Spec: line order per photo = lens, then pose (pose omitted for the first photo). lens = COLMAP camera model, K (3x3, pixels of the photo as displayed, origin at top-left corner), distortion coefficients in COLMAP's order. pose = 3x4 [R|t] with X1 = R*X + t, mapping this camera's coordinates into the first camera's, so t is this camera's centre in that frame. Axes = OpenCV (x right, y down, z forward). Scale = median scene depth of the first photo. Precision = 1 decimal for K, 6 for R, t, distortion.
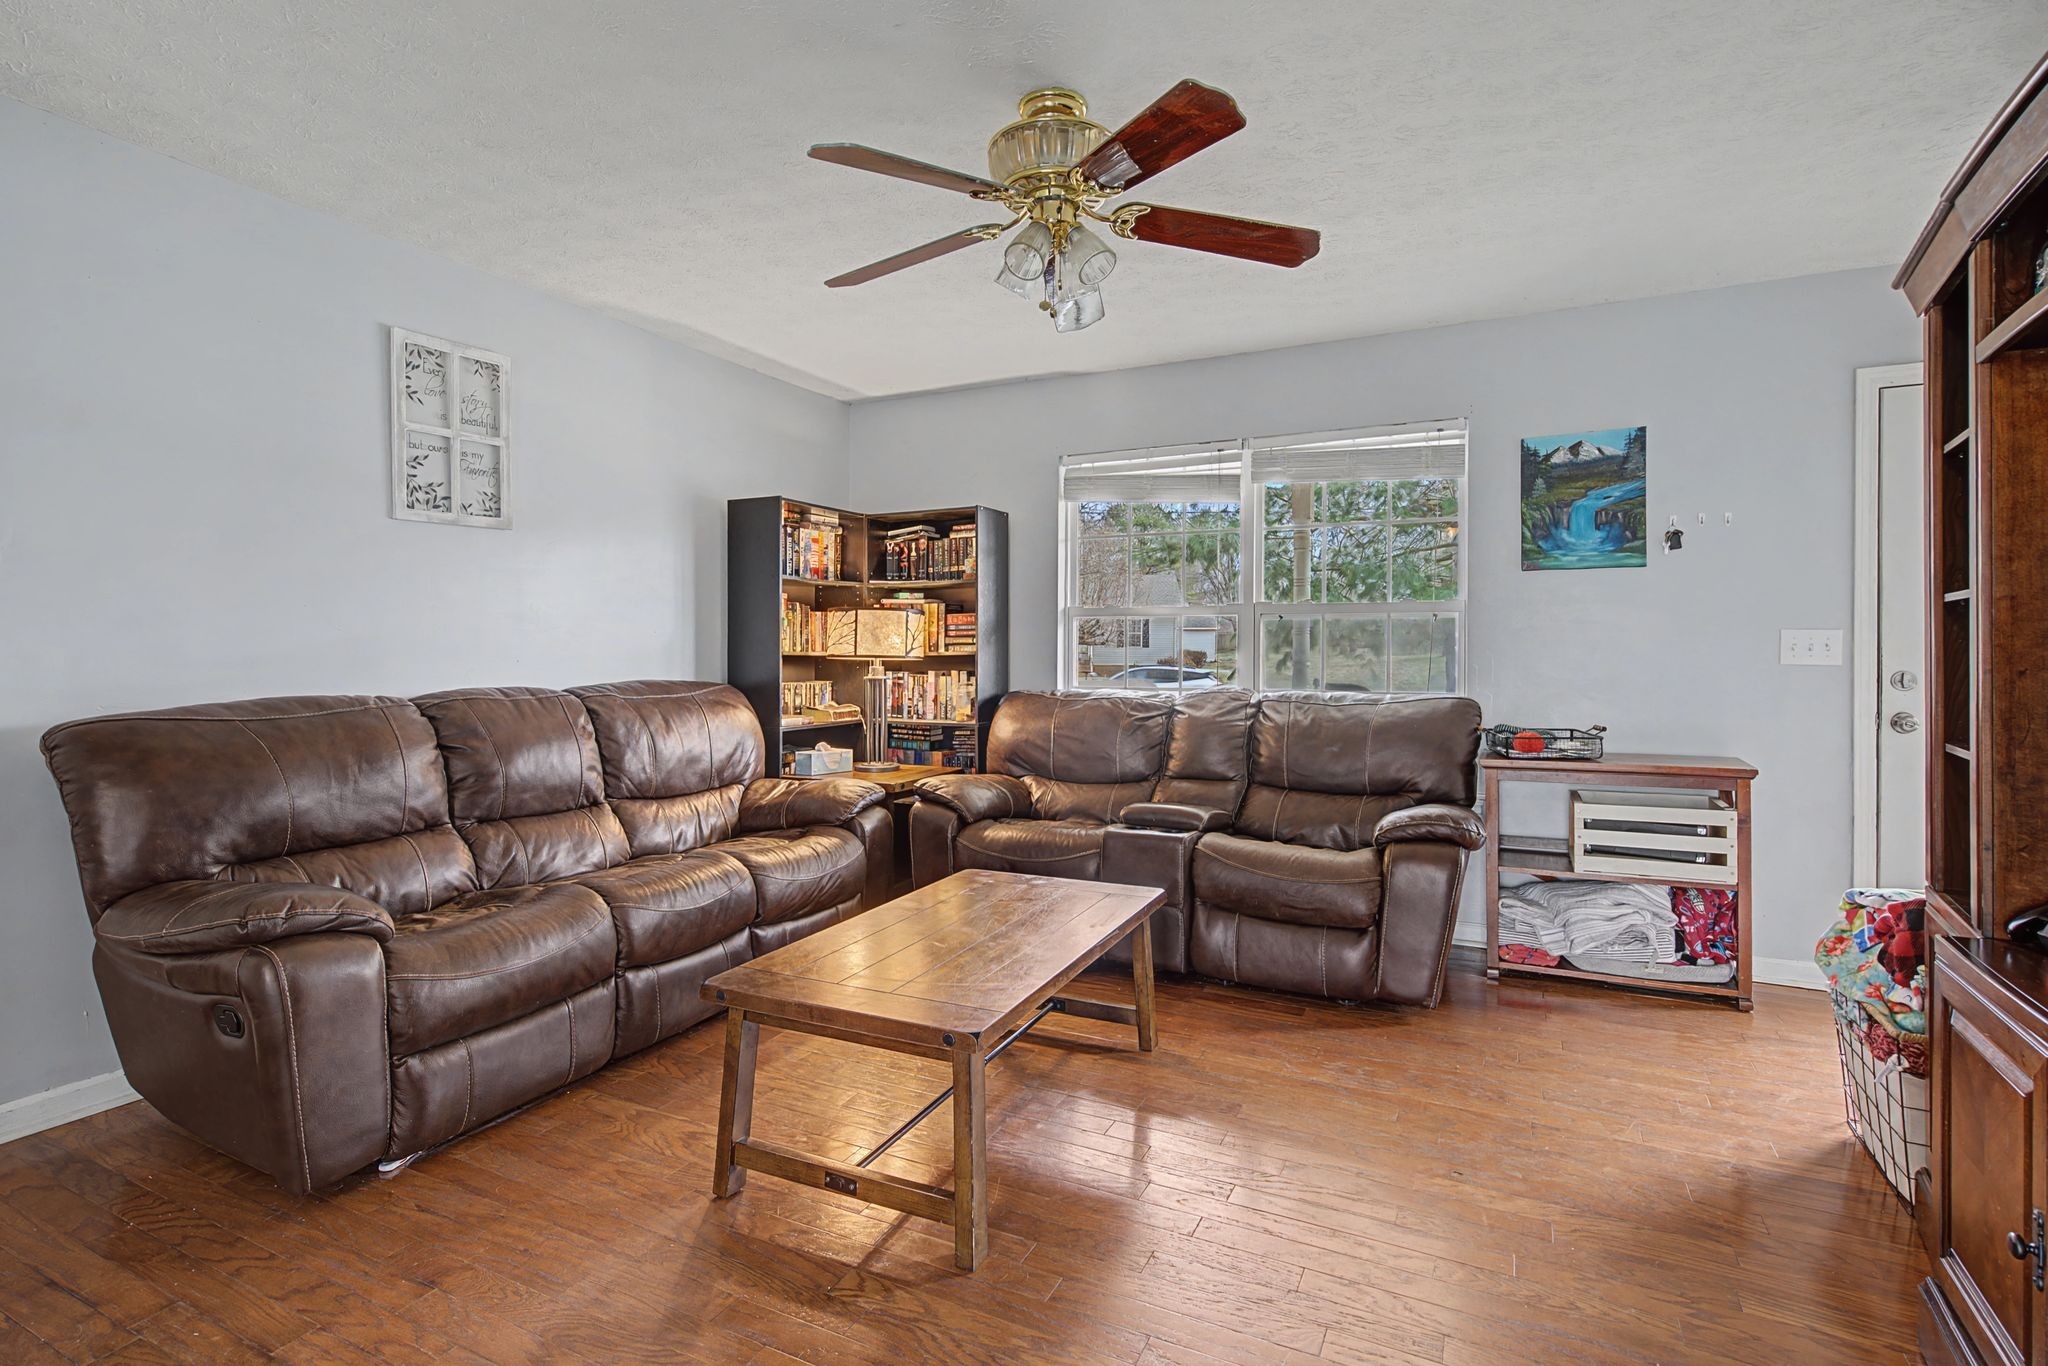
lens RADIAL K [[953.4, 0, 1030.7], [0, 953.4, 665.7], [0, 0, 1]] dist [-0.005525, 0.000455]
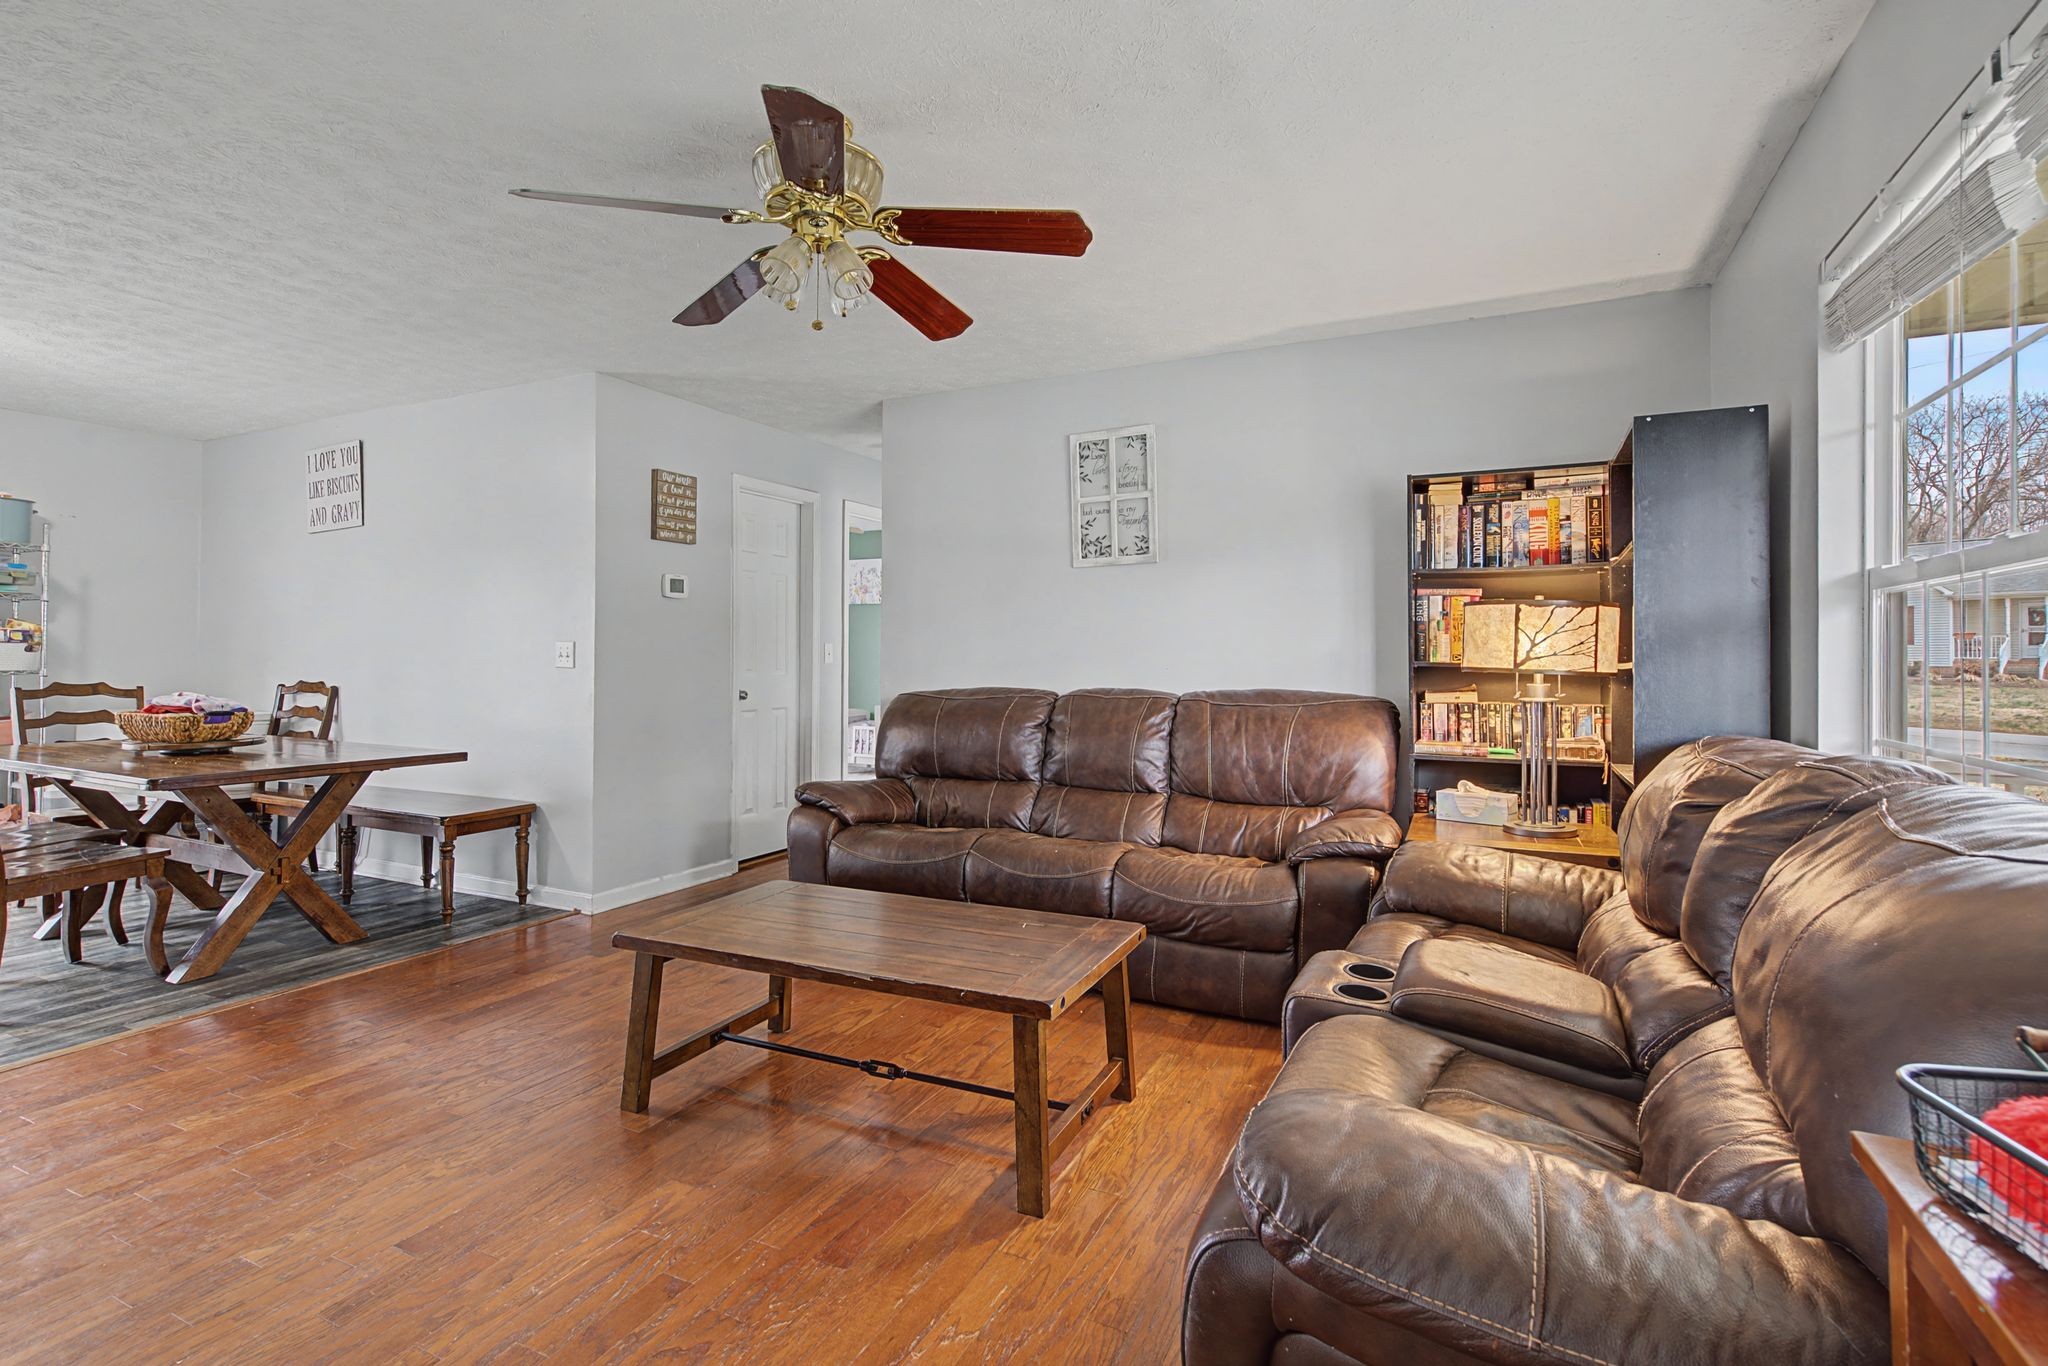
lens RADIAL K [[953.4, 0, 1010.1], [0, 953.4, 655.4], [0, 0, 1]] dist [-0.005525, 0.000455]
pose [[0.027487, -0.006151, -0.999603, 0.622251], [-0.021783, 0.999740, -0.006751, -0.008151], [0.999385, 0.021960, 0.027345, 0.704153]]
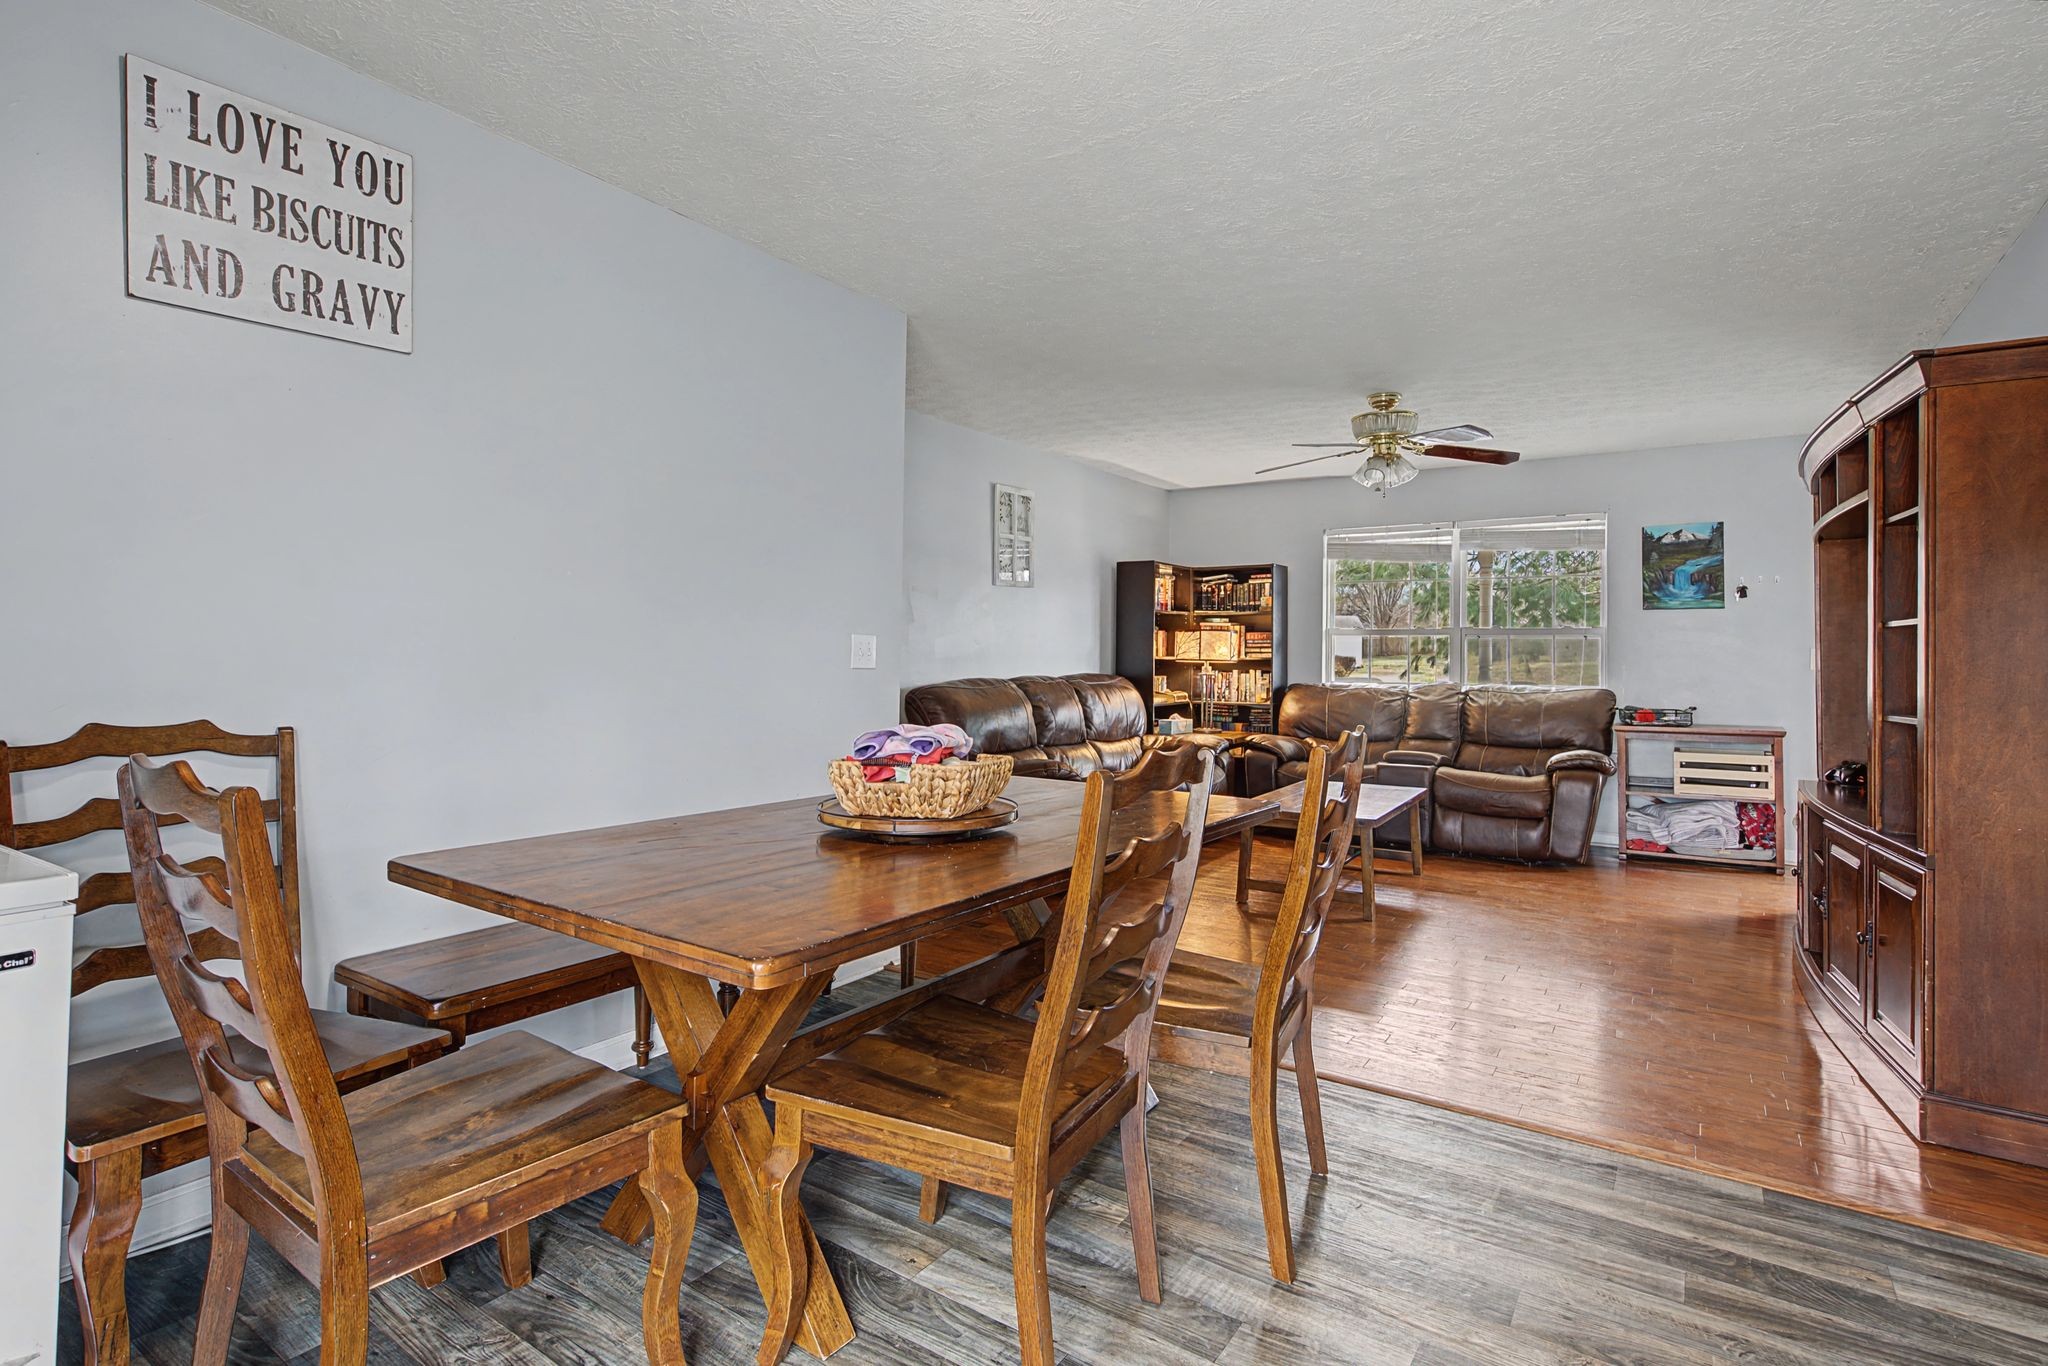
lens RADIAL K [[953.4, 0, 1035.4], [0, 953.4, 646.7], [0, 0, 1]] dist [-0.005525, 0.000455]
pose [[0.991227, 0.007373, -0.131968, -0.278850], [-0.010666, 0.999649, -0.024262, 0.011275], [0.131743, 0.025456, 0.990957, -0.703617]]
